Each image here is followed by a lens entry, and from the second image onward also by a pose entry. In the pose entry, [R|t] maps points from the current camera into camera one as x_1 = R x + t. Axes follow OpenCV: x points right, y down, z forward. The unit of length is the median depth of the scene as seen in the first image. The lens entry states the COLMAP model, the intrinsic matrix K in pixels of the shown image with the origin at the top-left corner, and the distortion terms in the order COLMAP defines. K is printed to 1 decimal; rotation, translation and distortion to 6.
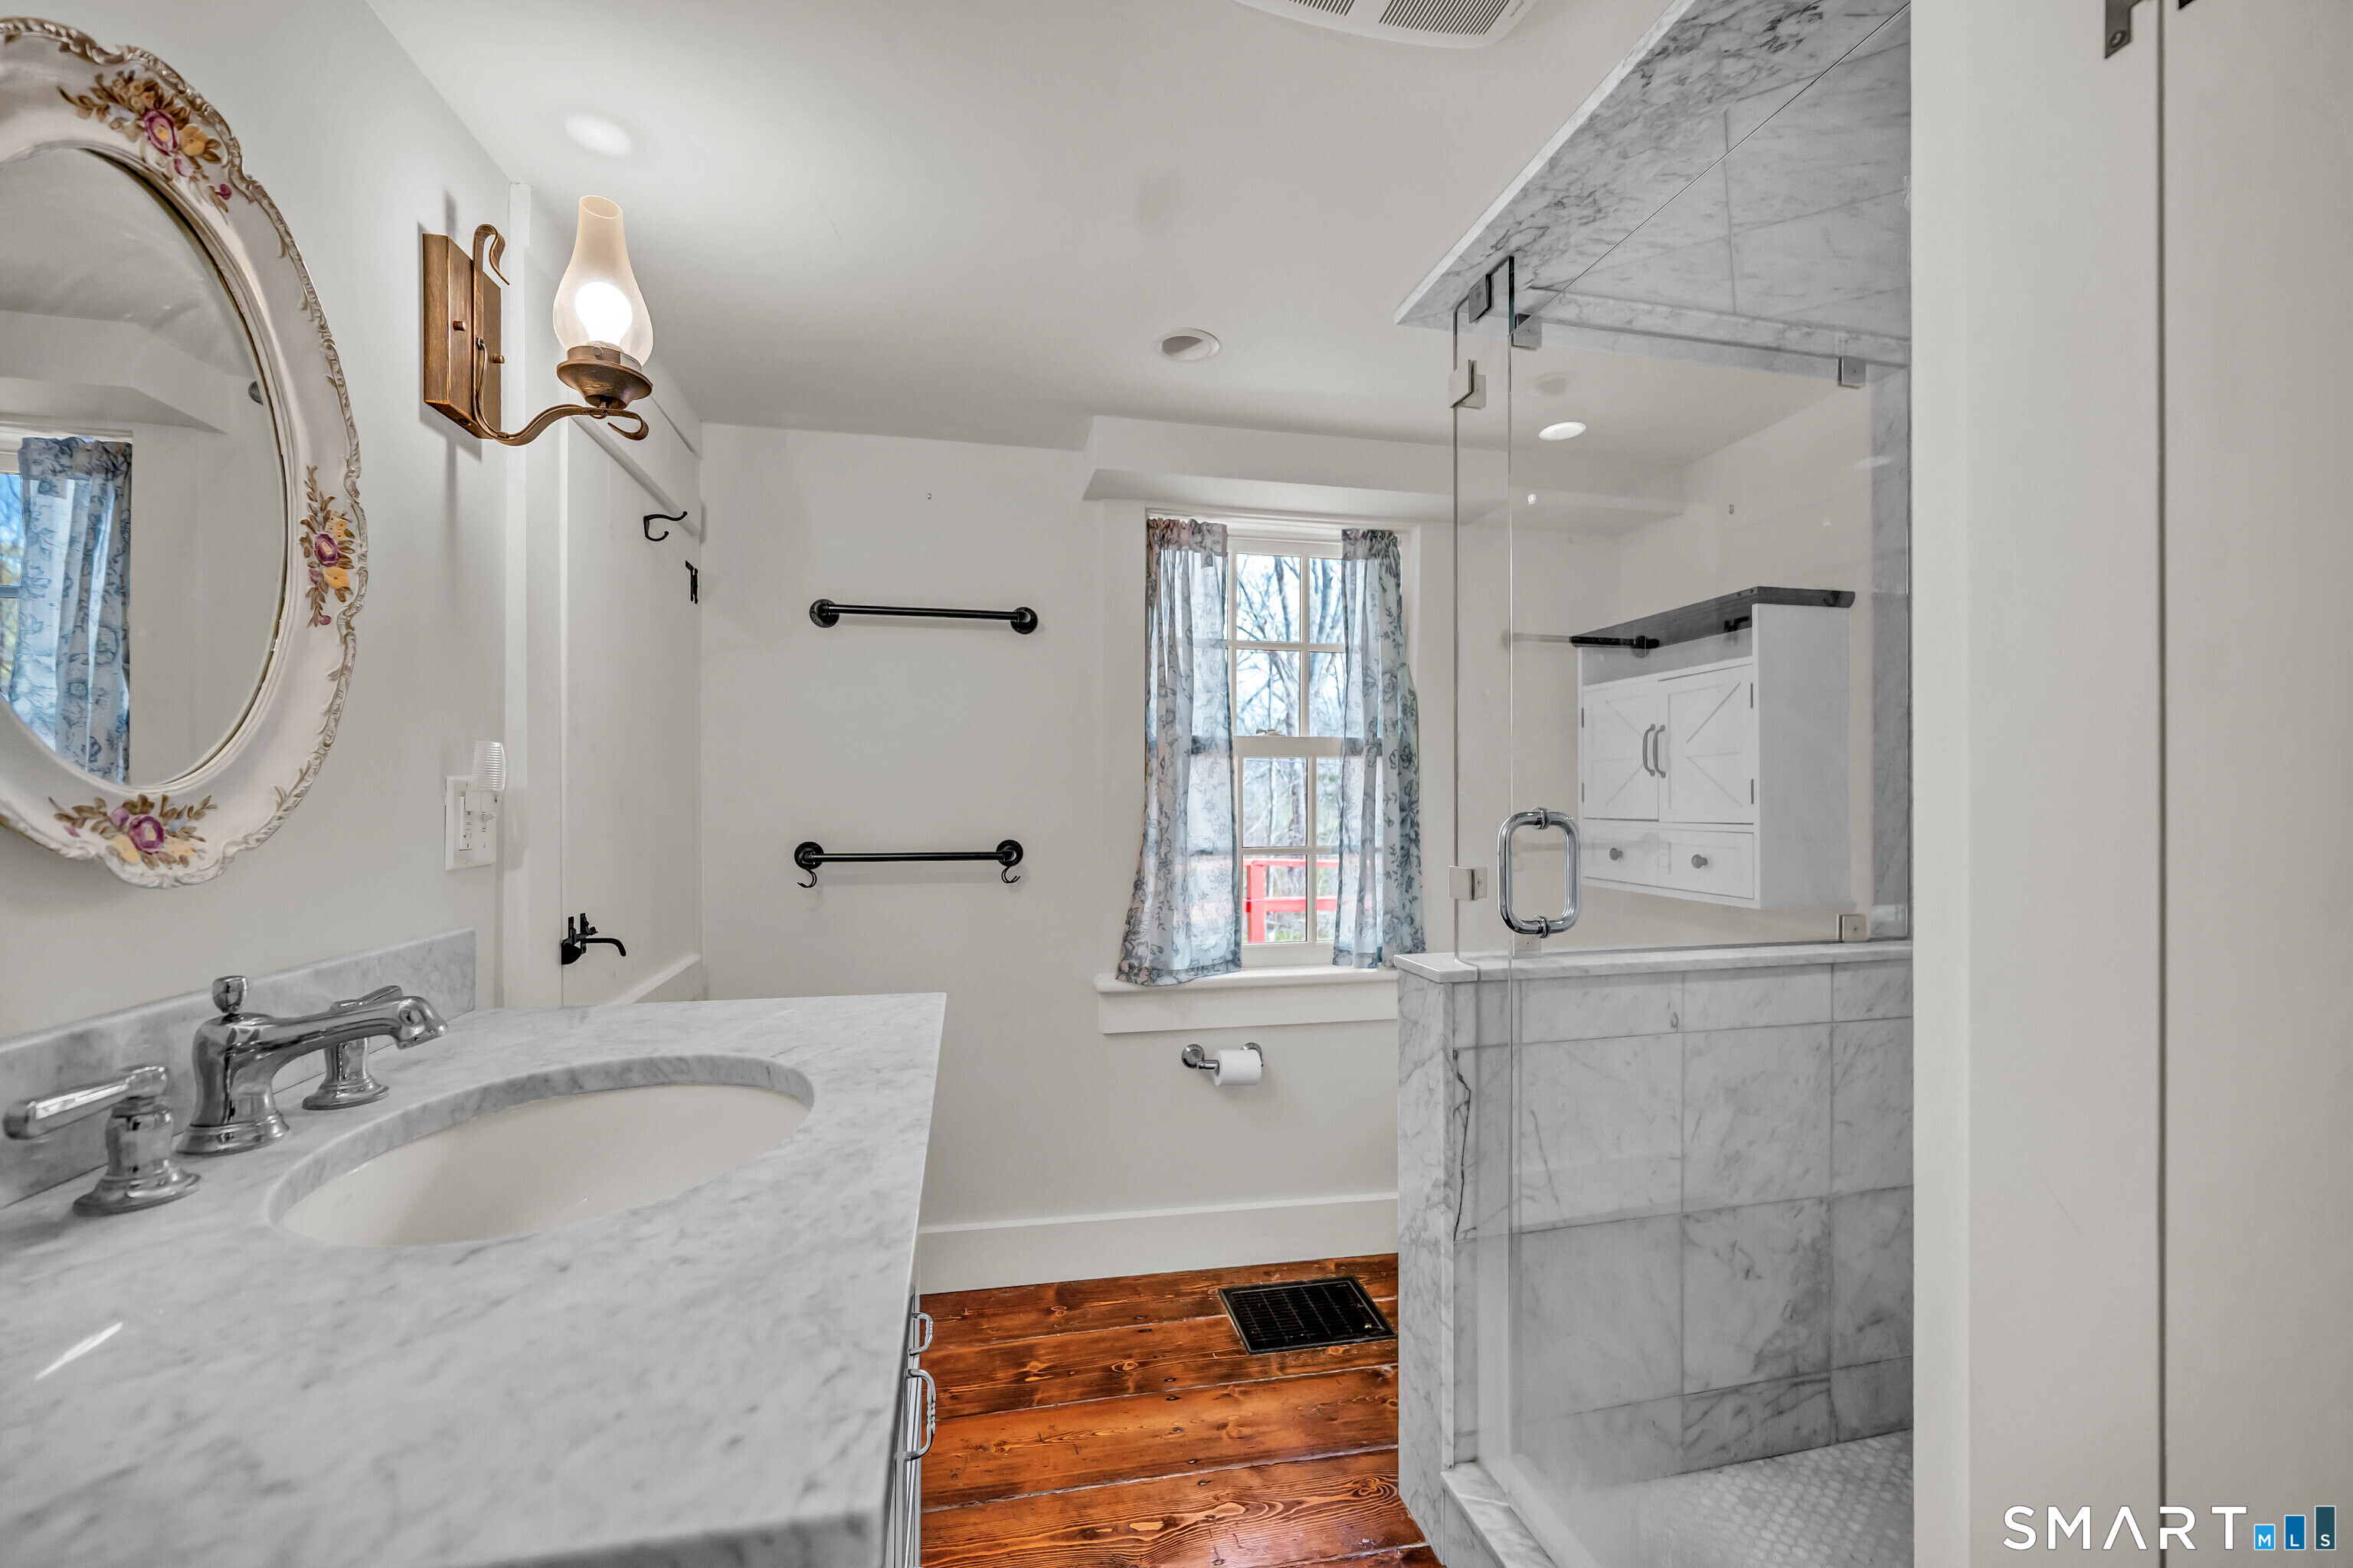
lens RADIAL K [[944.4, 0, 1180.7], [0, 944.4, 815.1], [0, 0, 1]] dist [0.000613, 0.000013]
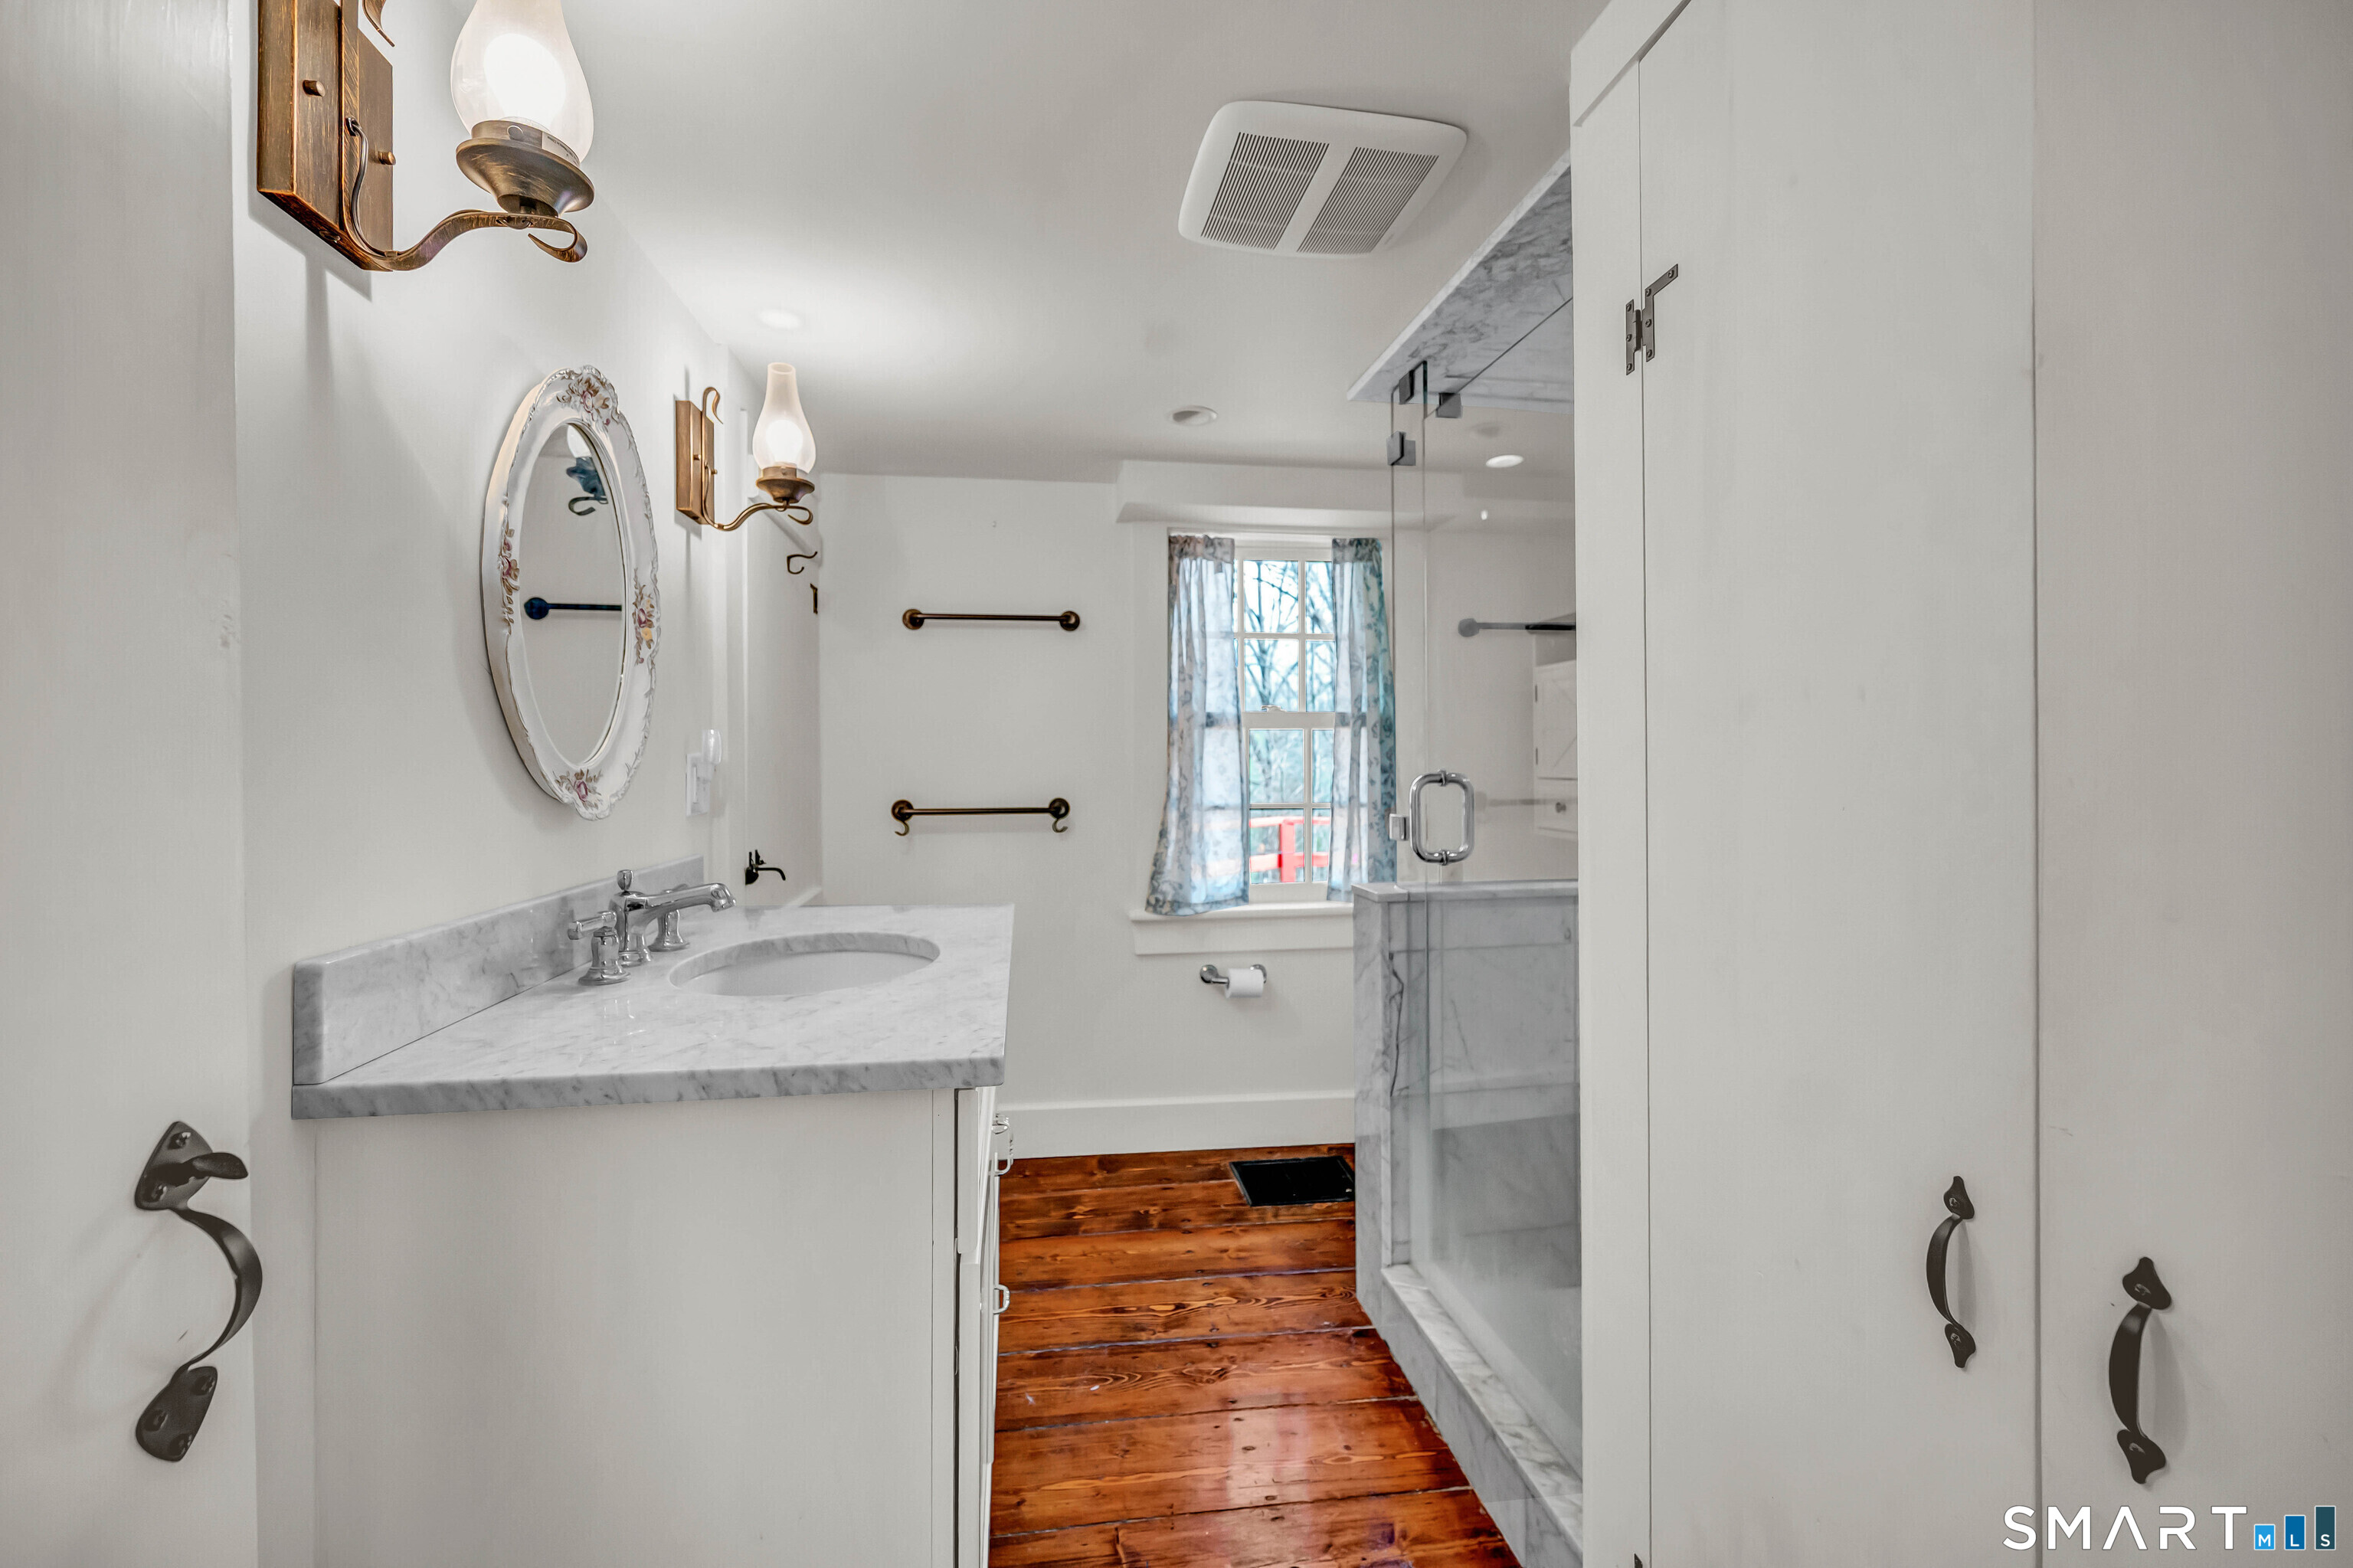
lens RADIAL K [[961.9, 0, 1176.5], [0, 961.9, 784.0], [0, 0, 1]] dist [0.000225, 0.000012]
pose [[0.998178, -0.004238, -0.060189, 0.057946], [0.004685, 0.999962, 0.007288, -0.000207], [0.060156, -0.007557, 0.998160, -0.297432]]
